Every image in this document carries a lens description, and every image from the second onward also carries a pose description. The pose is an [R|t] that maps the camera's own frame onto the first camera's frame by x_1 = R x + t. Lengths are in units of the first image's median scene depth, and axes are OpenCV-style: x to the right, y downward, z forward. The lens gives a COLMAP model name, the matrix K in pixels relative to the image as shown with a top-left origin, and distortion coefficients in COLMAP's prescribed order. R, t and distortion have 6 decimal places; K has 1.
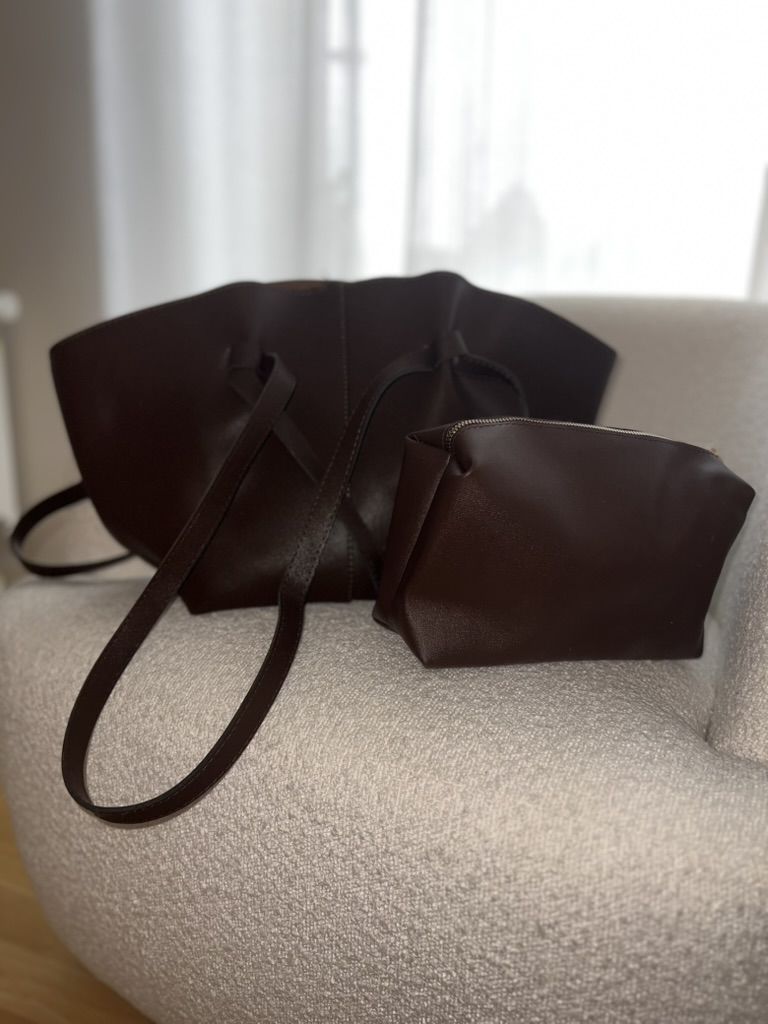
lens RADIAL K [[793.9, 0, 386.1], [0, 793.9, 511.3], [0, 0, 1]] dist [0.024289, -0.037978]
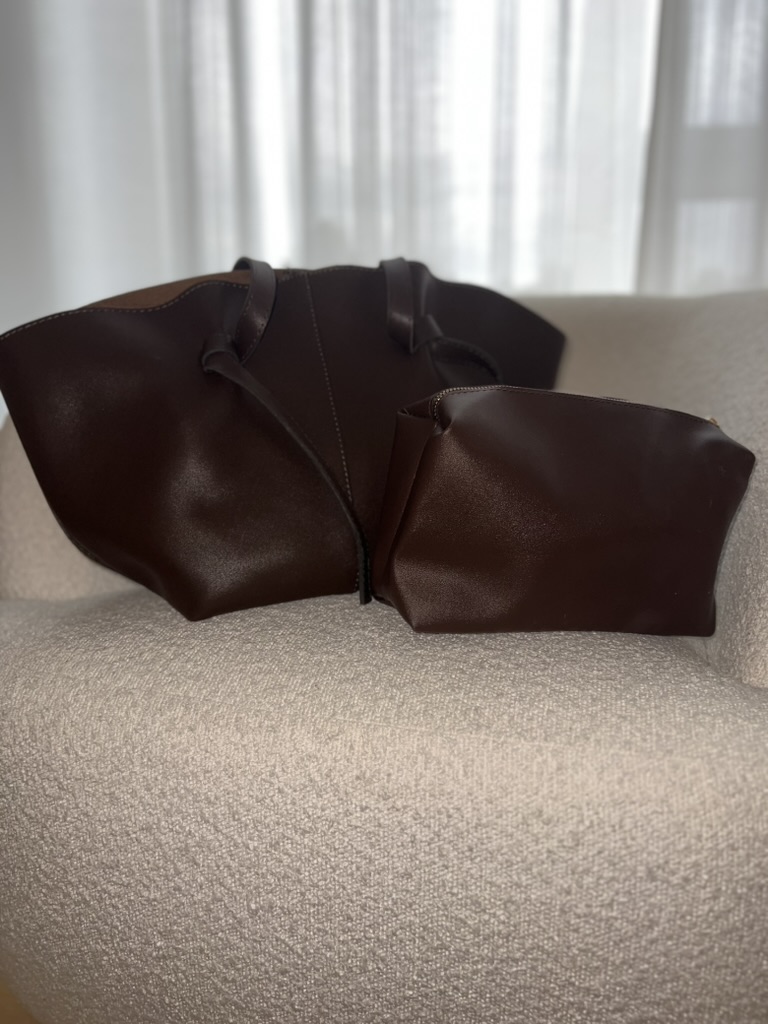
lens RADIAL K [[793.9, 0, 386.4], [0, 793.9, 513.0], [0, 0, 1]] dist [0.024289, -0.037978]
pose [[0.973655, -0.071930, 0.216383, -0.253780], [0.079878, 0.996406, -0.028200, 0.059026], [-0.213577, 0.044741, 0.975901, 0.054119]]
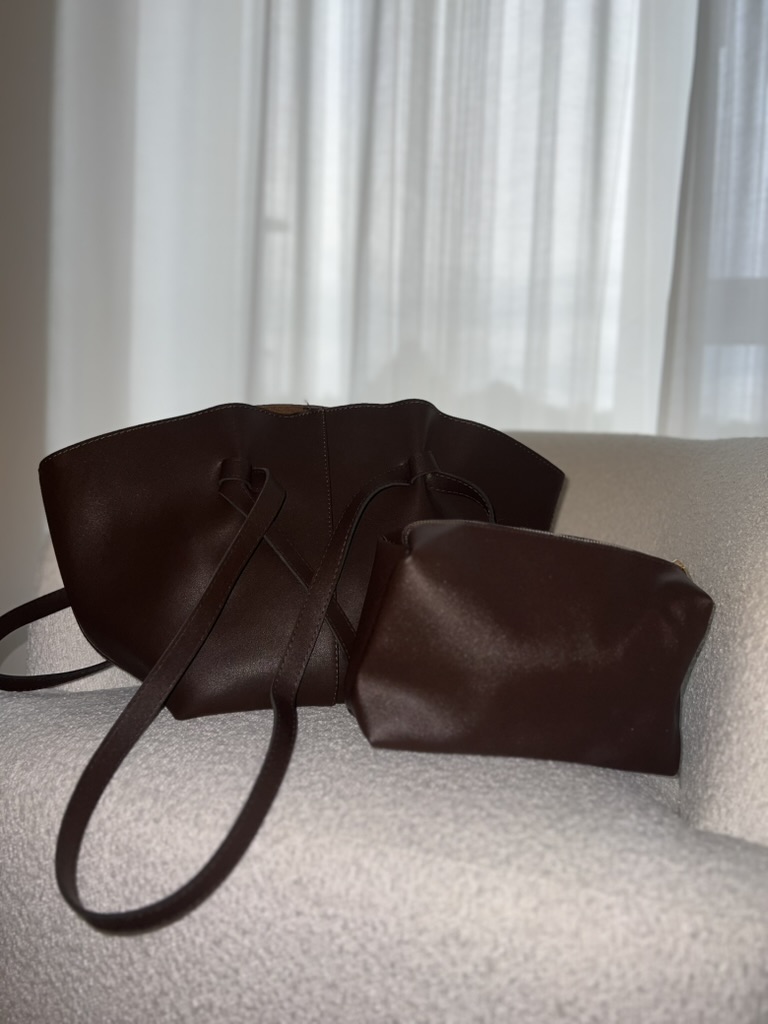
lens RADIAL K [[793.9, 0, 382.1], [0, 793.9, 509.1], [0, 0, 1]] dist [0.024289, -0.037978]
pose [[0.993135, 0.010259, 0.116521, -0.127781], [0.010660, 0.984064, -0.177497, 0.059021], [-0.116485, 0.177521, 0.977199, -0.070431]]
